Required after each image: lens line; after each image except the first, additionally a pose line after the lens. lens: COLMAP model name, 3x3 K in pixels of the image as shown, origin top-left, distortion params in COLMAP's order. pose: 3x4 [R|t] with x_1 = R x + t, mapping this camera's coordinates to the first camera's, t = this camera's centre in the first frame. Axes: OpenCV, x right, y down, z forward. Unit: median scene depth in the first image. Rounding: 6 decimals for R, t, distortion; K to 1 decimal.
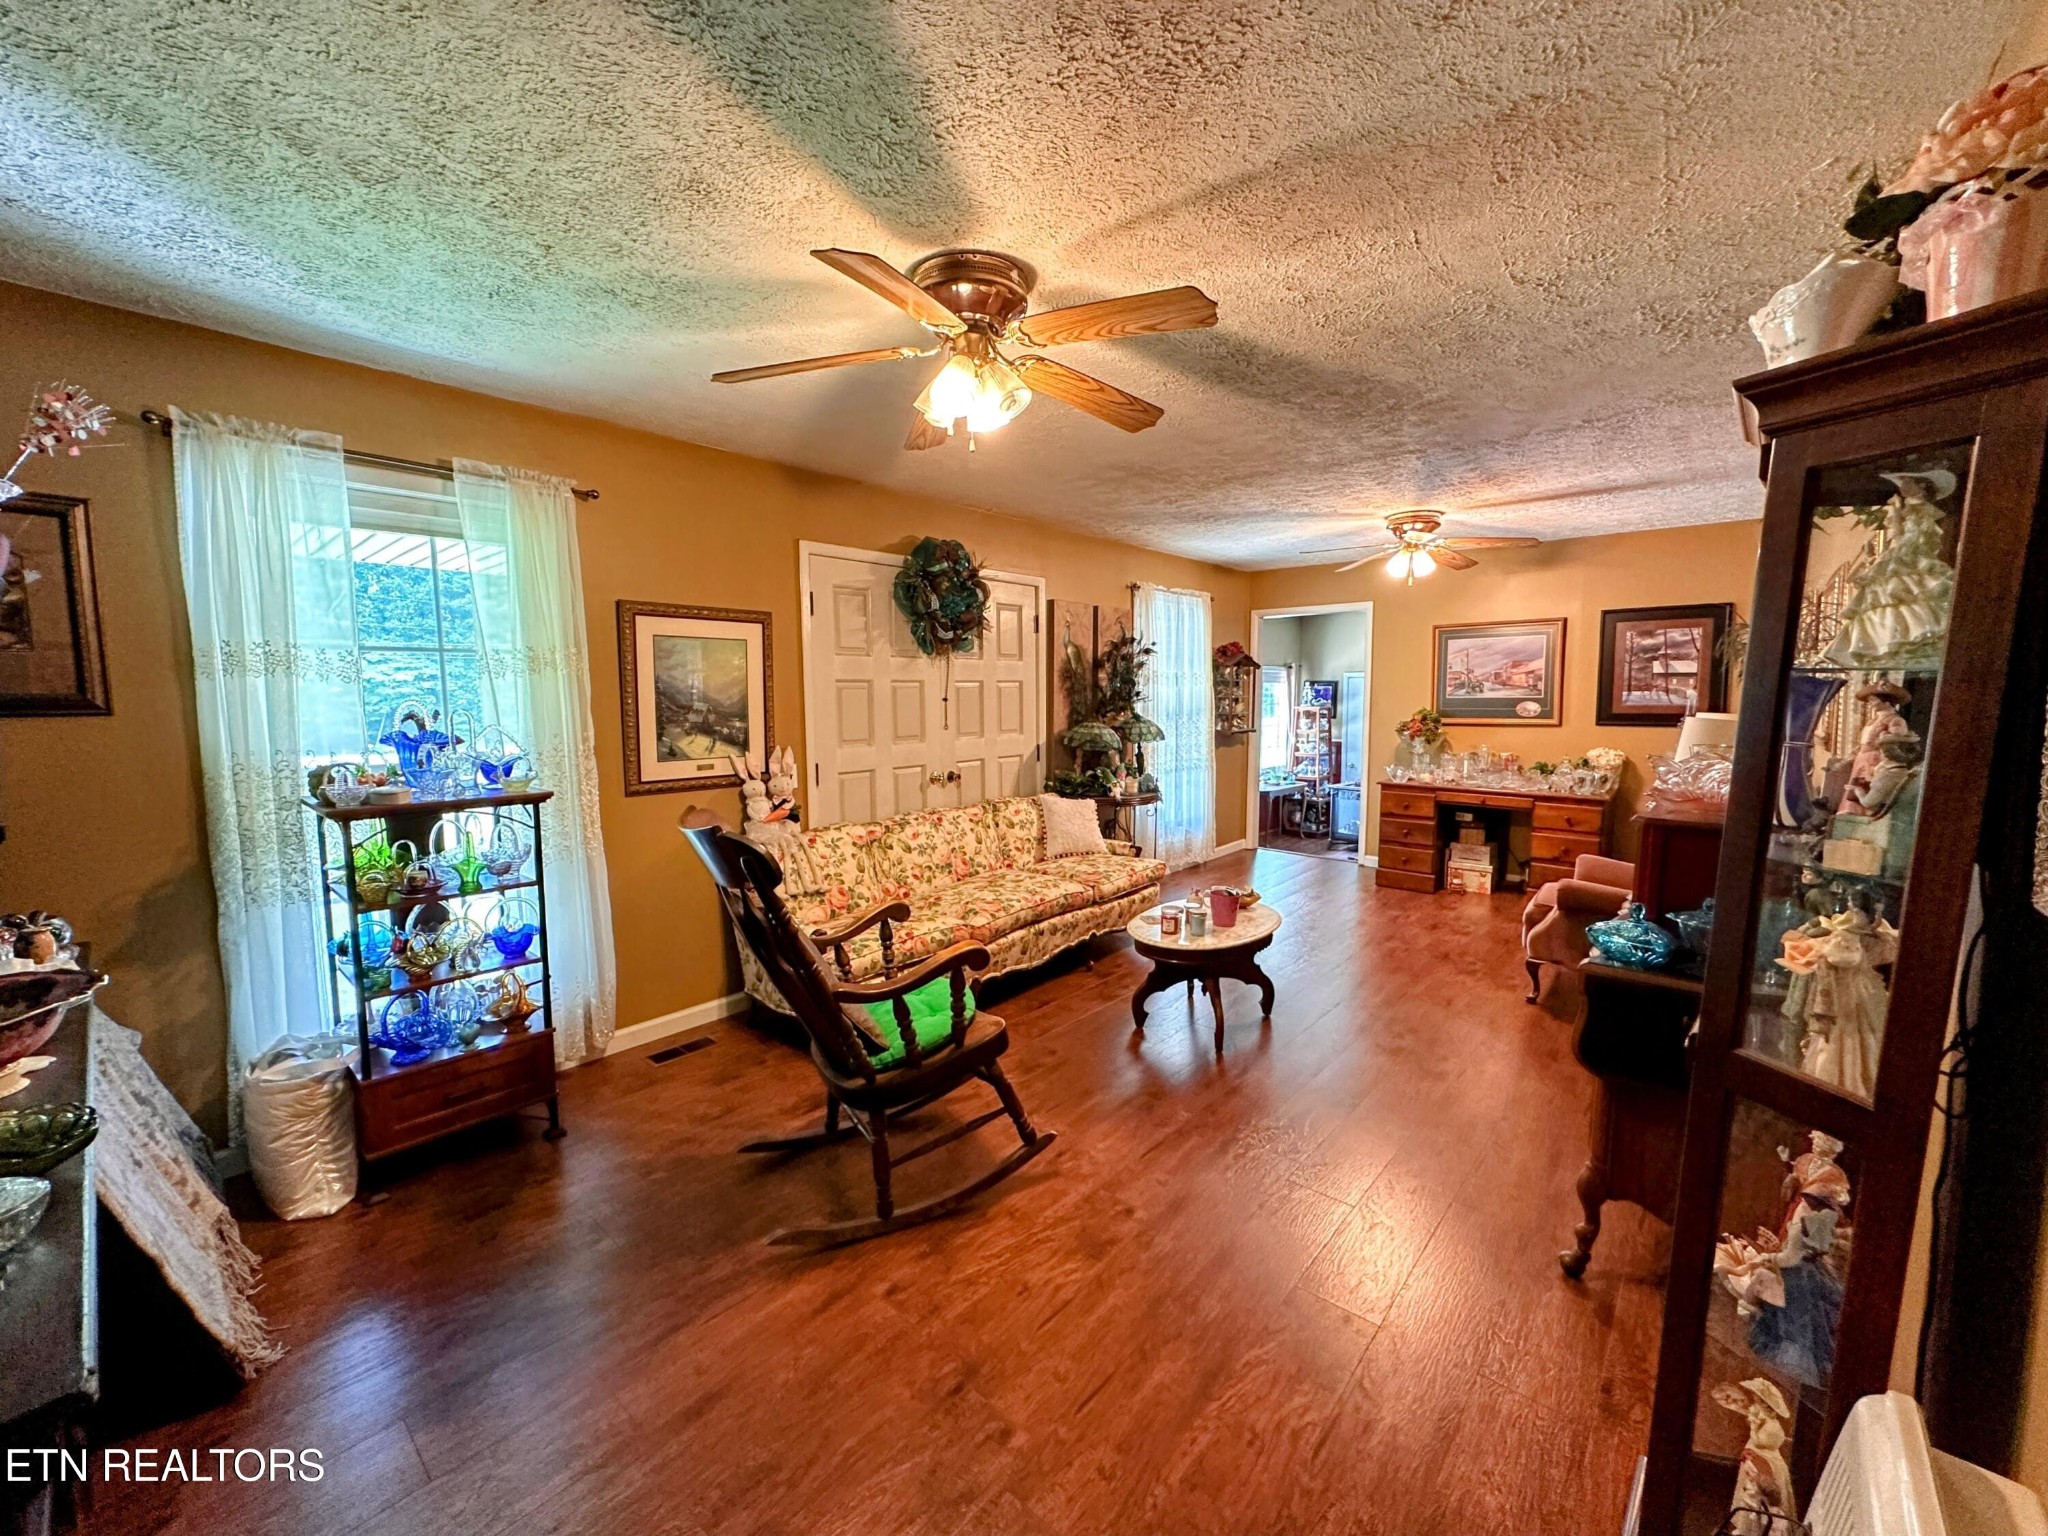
lens RADIAL K [[816.0, 0, 1023.4], [0, 816.0, 768.1], [0, 0, 1]] dist [-0.002701, 0.000517]
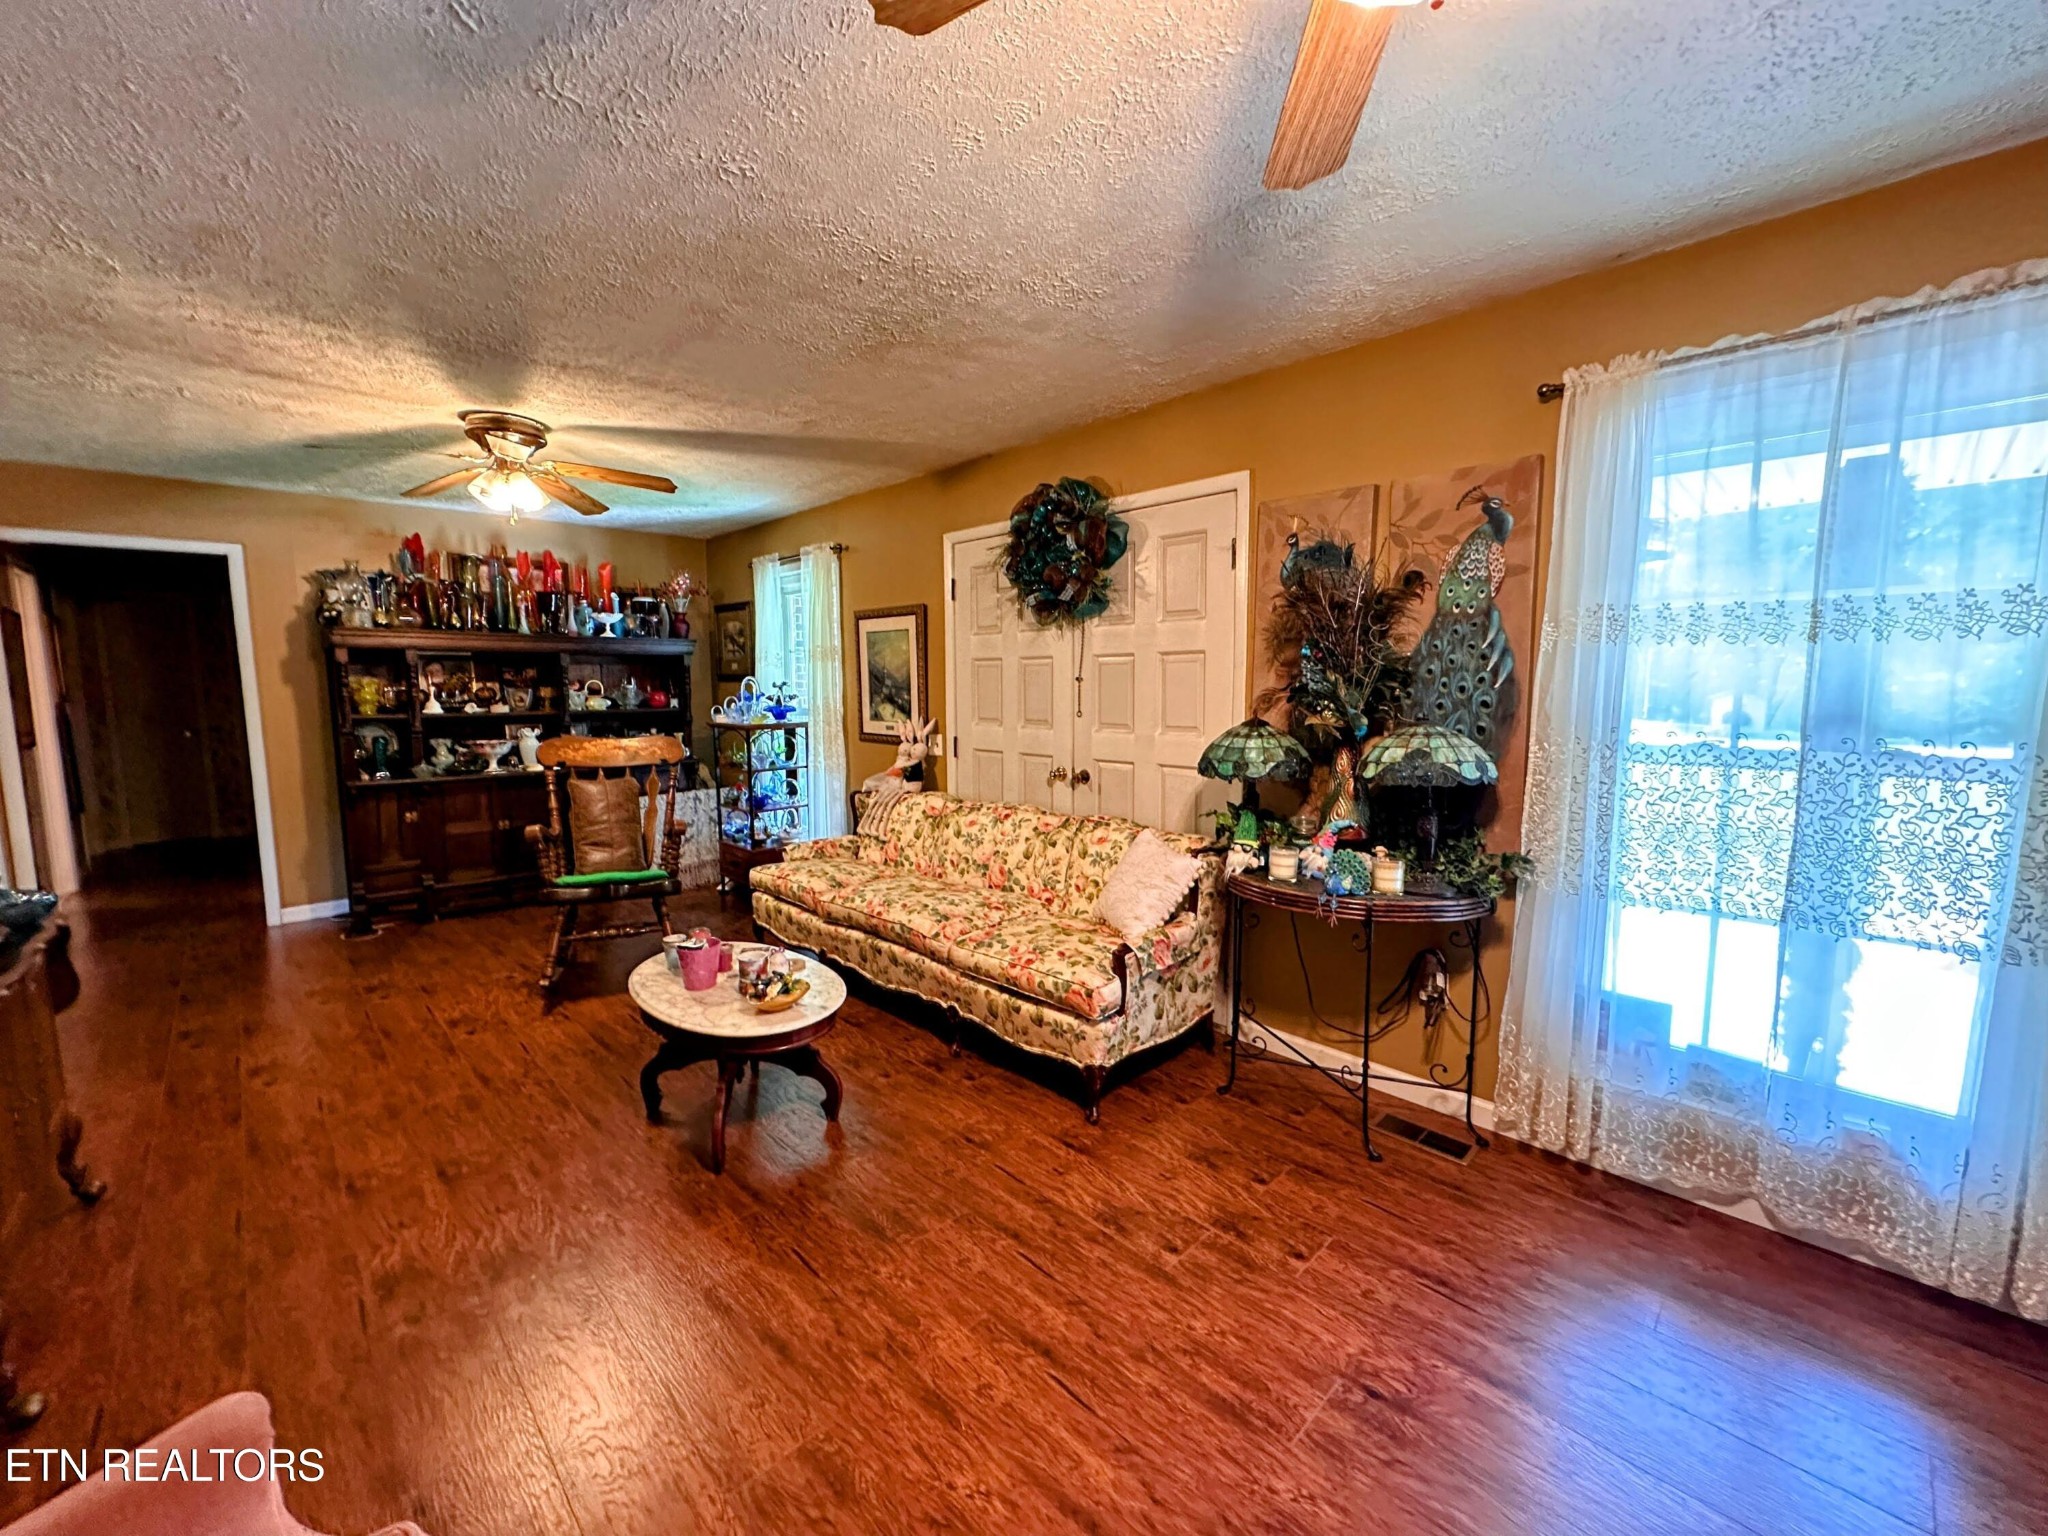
lens RADIAL K [[816.0, 0, 1023.4], [0, 816.0, 768.1], [0, 0, 1]] dist [-0.002701, 0.000517]
pose [[-0.082626, 0.112637, -0.990195, 0.633822], [-0.088077, 0.988879, 0.119837, -0.079104], [0.992681, 0.097115, -0.071786, 0.903580]]
